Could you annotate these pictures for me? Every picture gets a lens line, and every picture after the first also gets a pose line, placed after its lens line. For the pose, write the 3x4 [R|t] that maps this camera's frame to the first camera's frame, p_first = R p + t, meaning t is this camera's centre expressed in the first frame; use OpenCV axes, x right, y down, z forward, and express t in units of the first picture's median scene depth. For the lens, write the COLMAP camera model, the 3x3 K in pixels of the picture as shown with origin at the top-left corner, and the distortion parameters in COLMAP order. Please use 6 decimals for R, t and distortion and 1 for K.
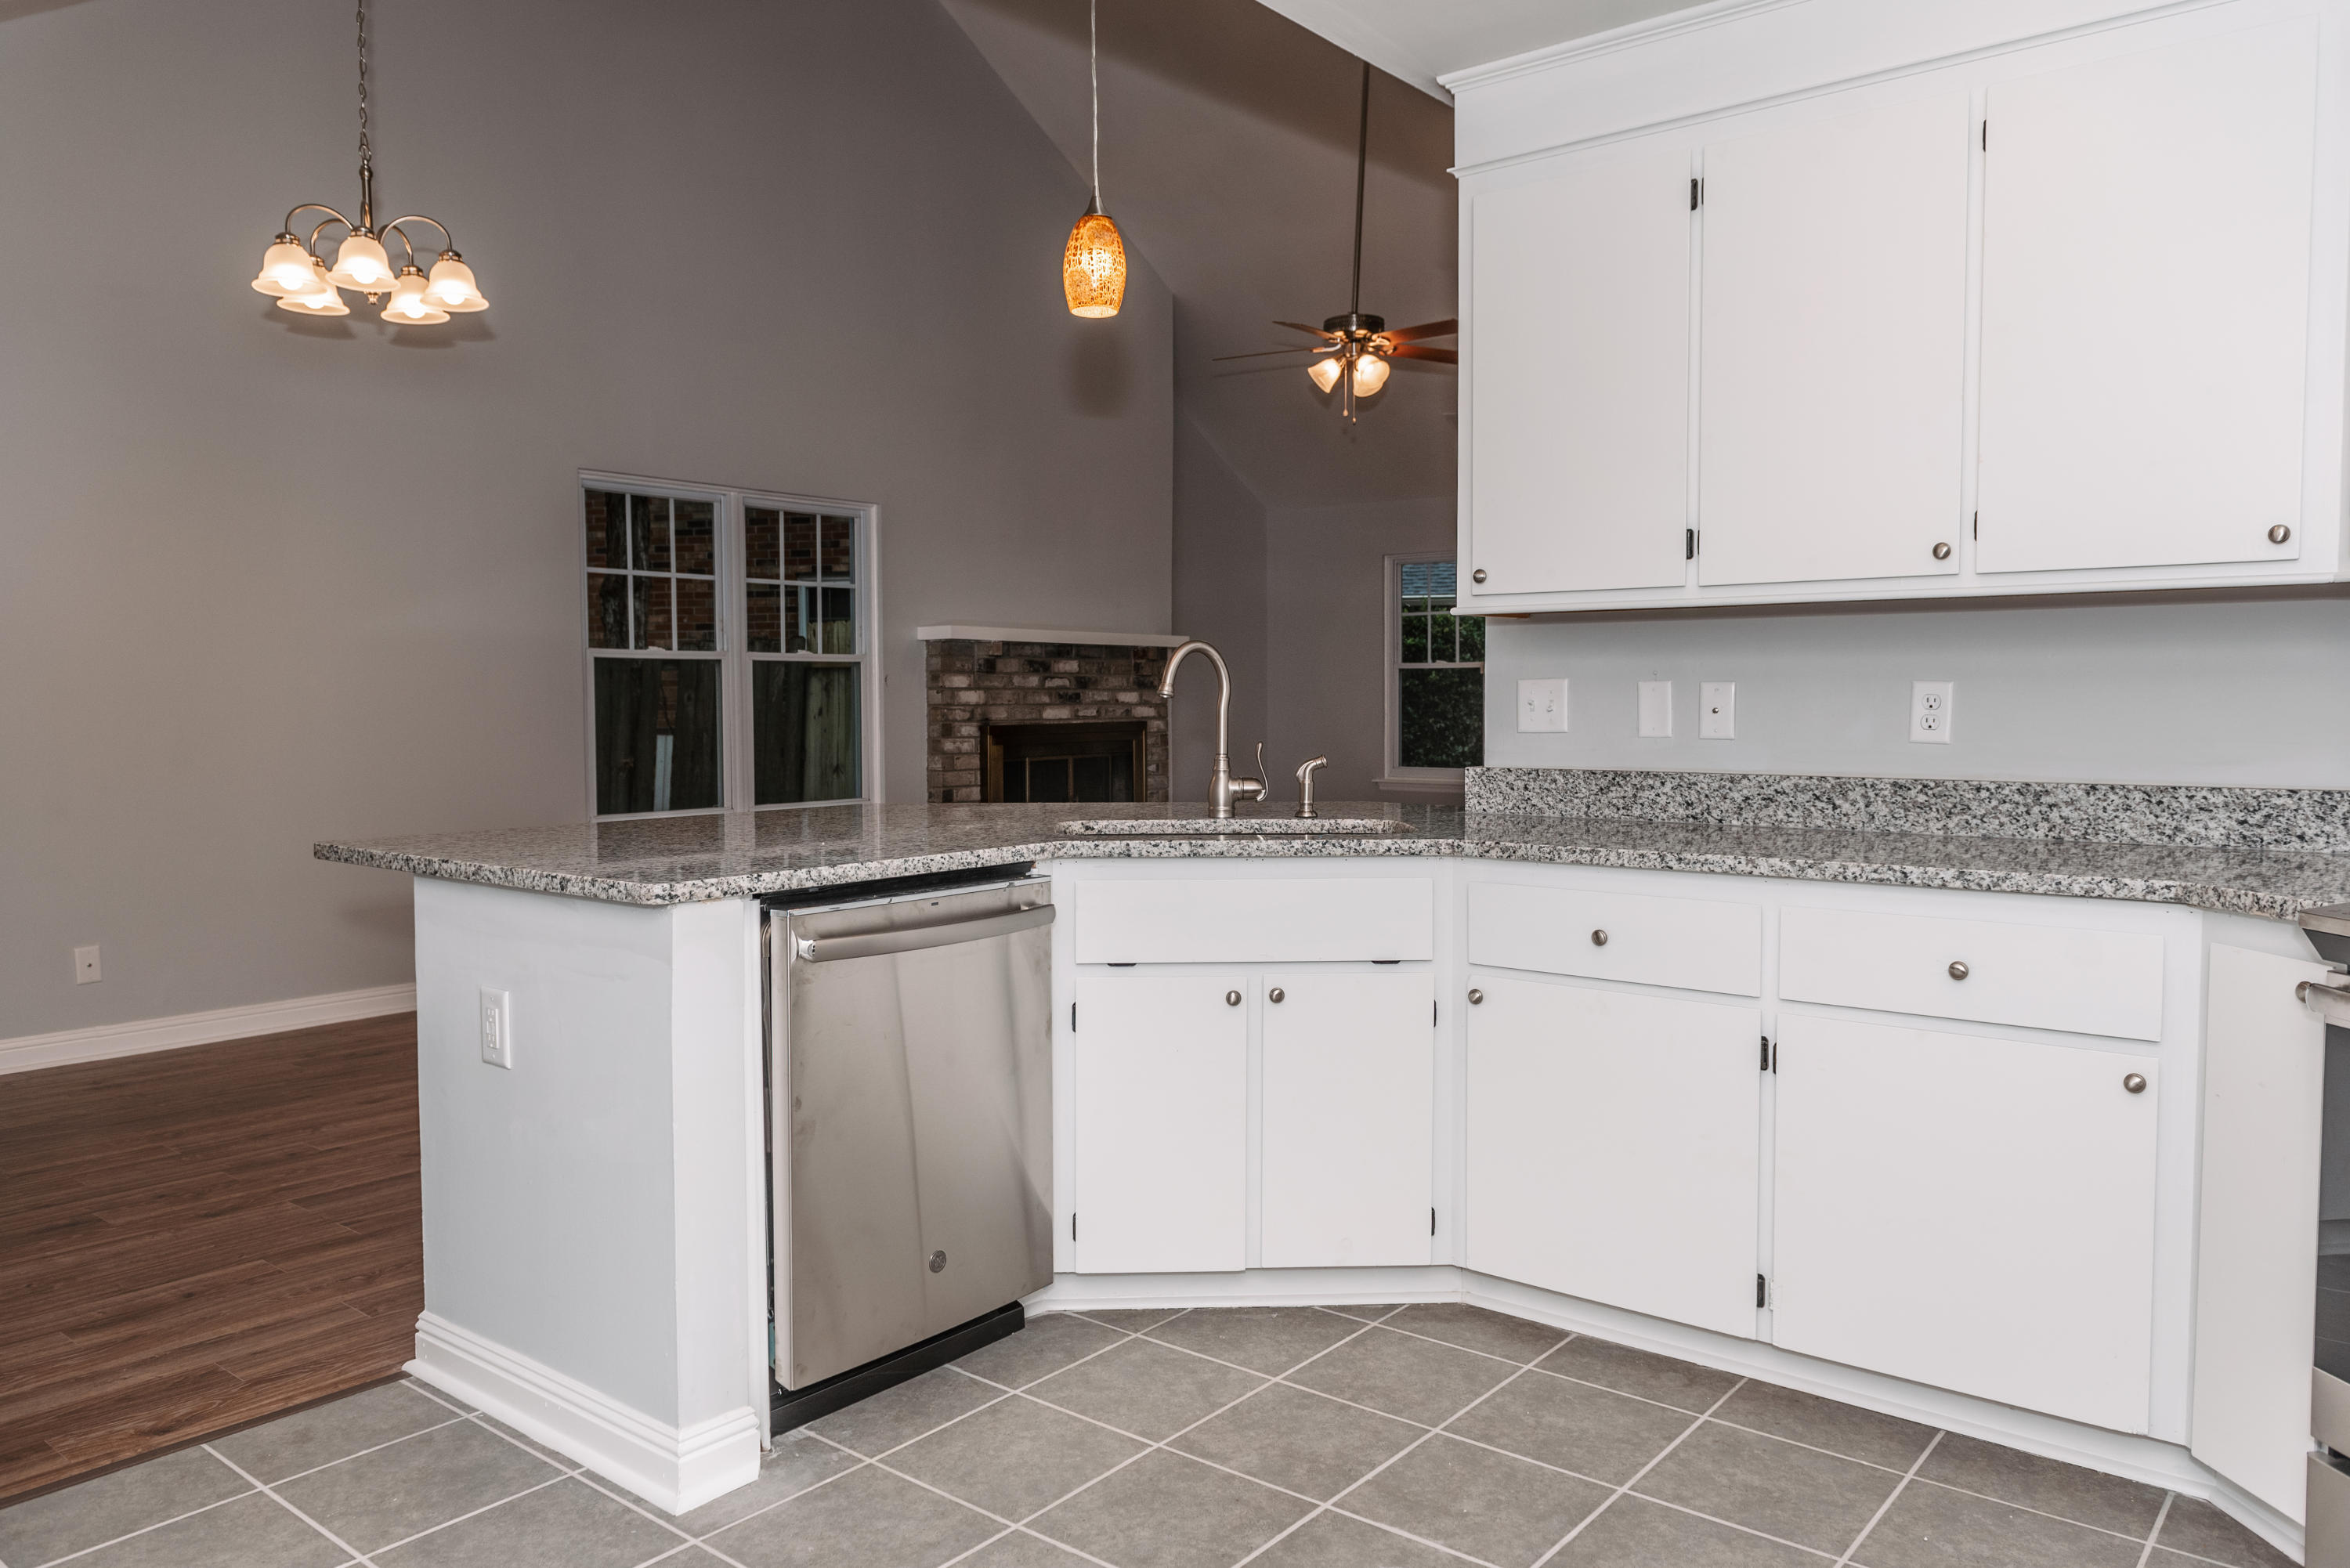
lens RADIAL K [[1633.6, 0, 1178.4], [0, 1633.6, 779.1], [0, 0, 1]] dist [0.001013, -0.002575]
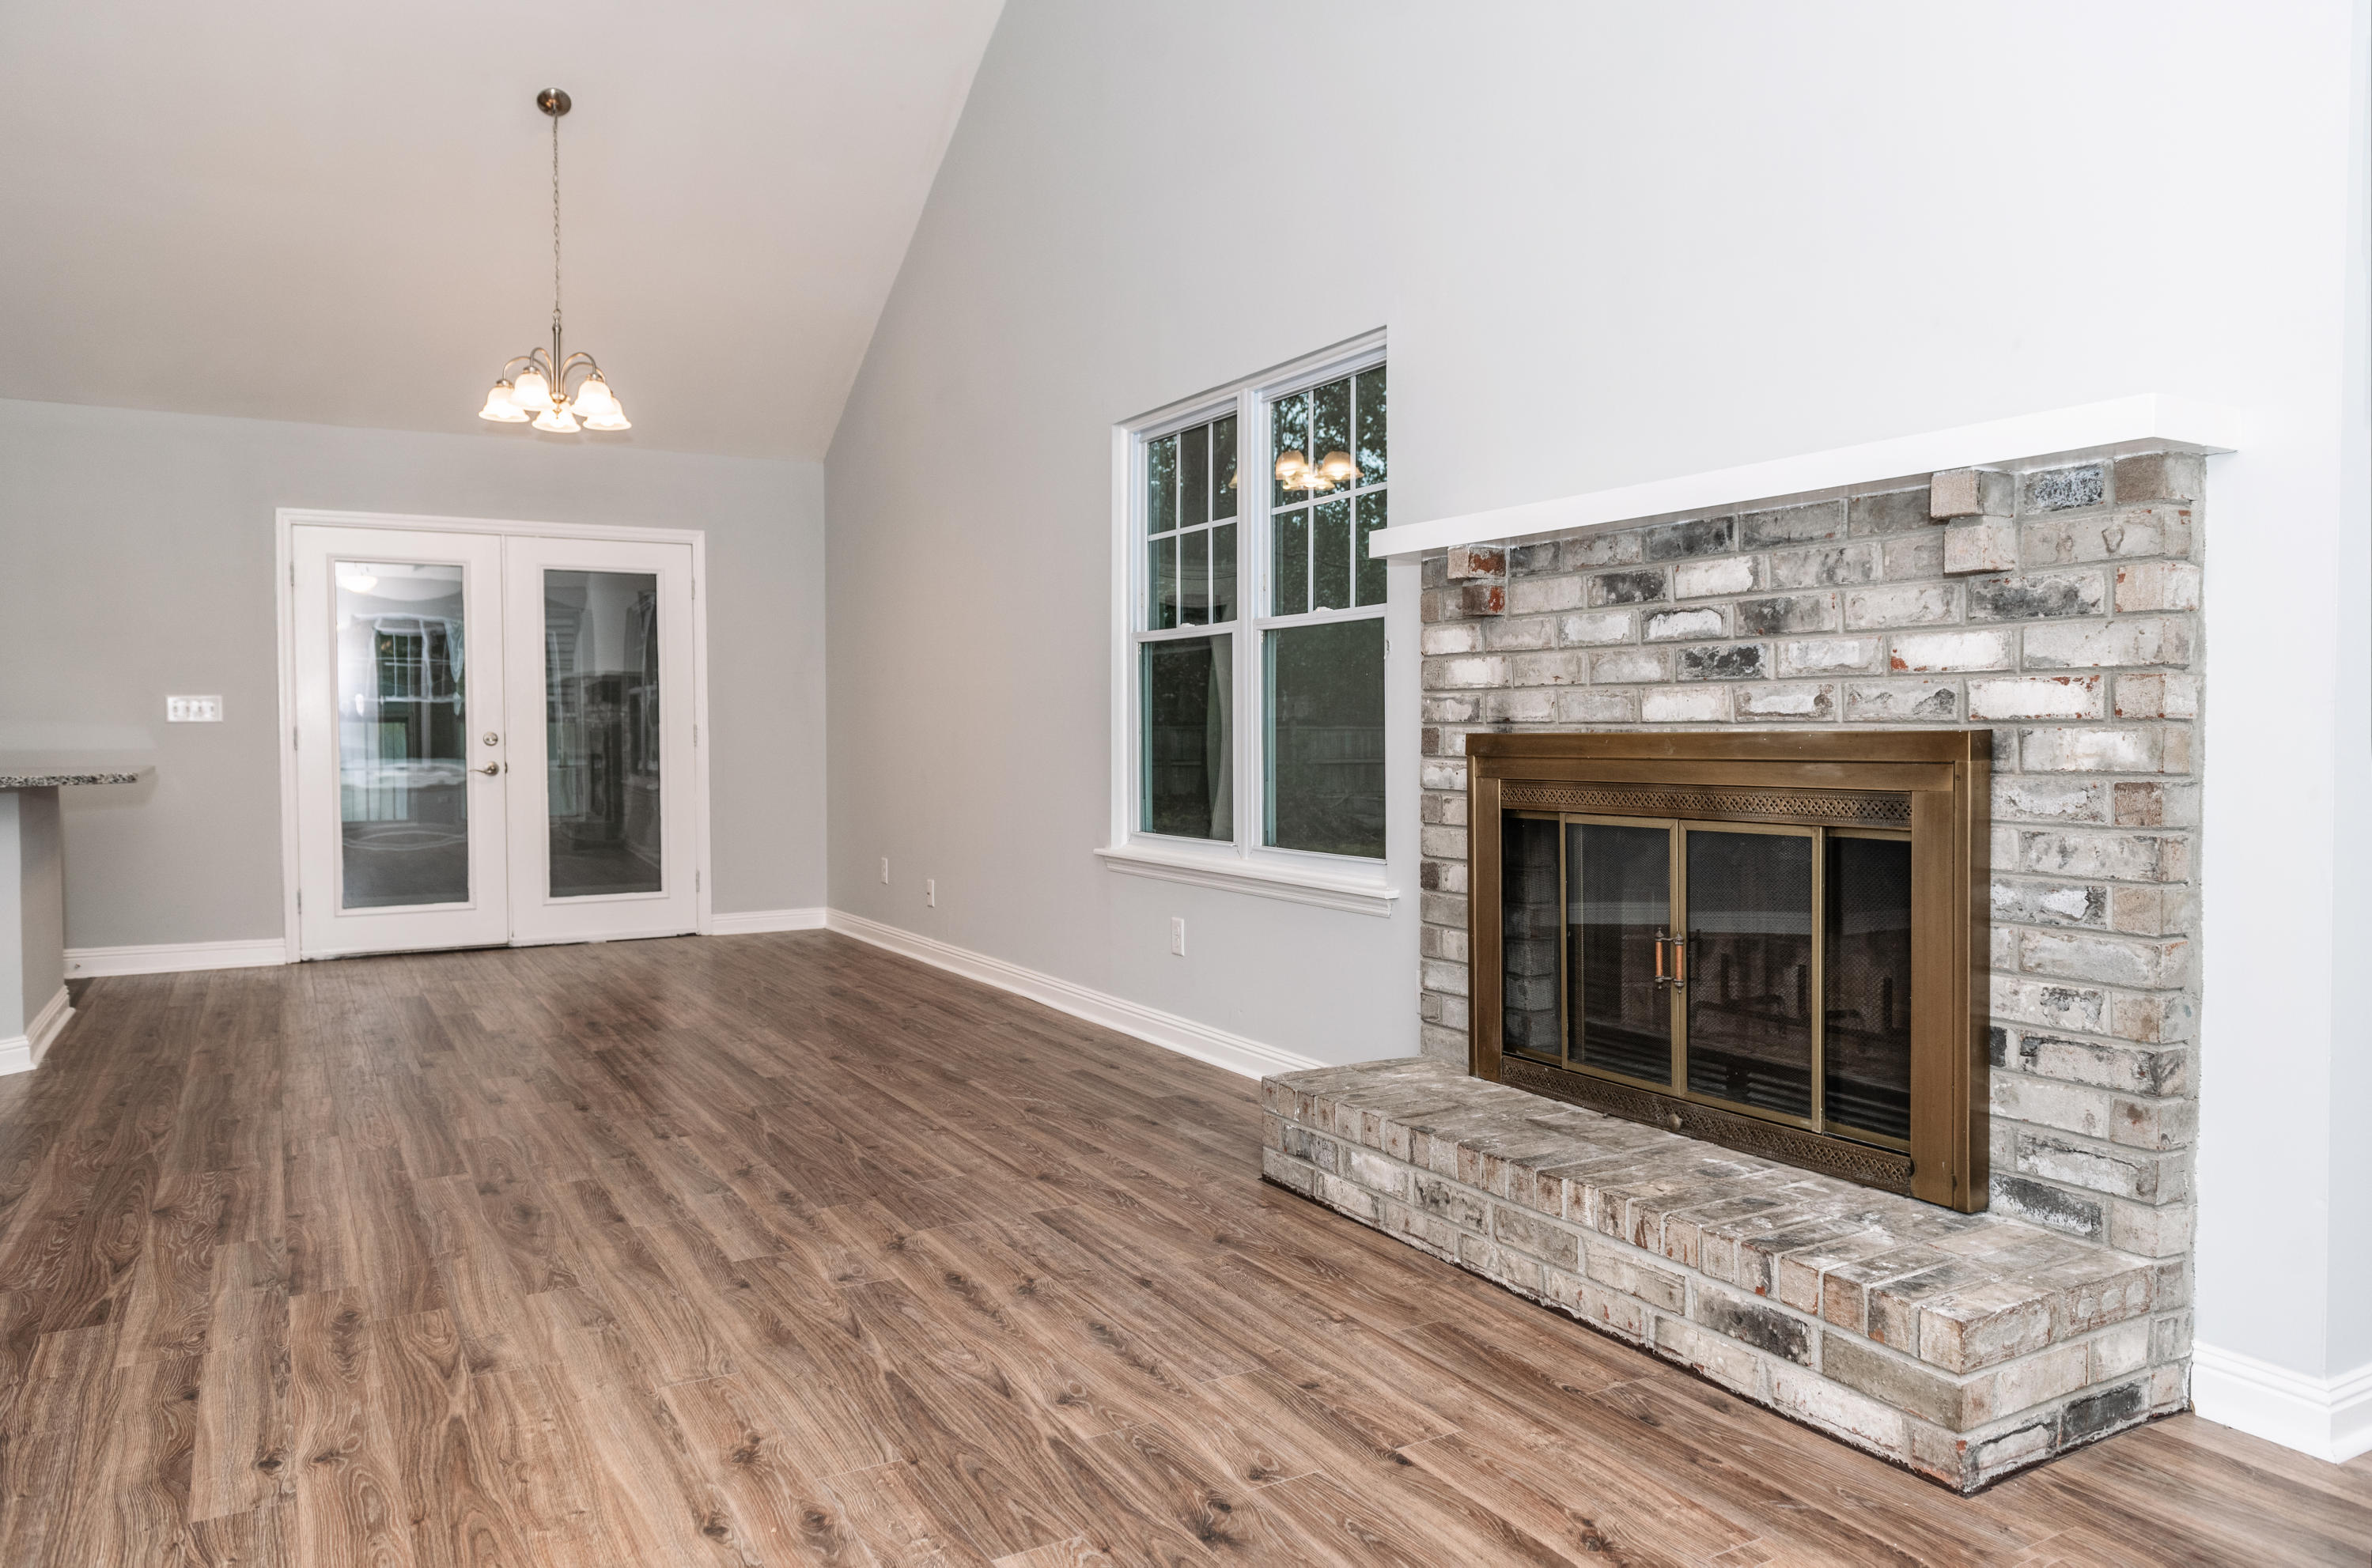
lens RADIAL K [[1600.1, 0, 1178.4], [0, 1600.1, 771.9], [0, 0, 1]] dist [0.002173, -0.004287]
pose [[-0.367391, 0.026594, -0.929686, 0.326610], [-0.045073, 0.997907, 0.046358, -0.038860], [0.928974, 0.058935, -0.365423, 1.080818]]
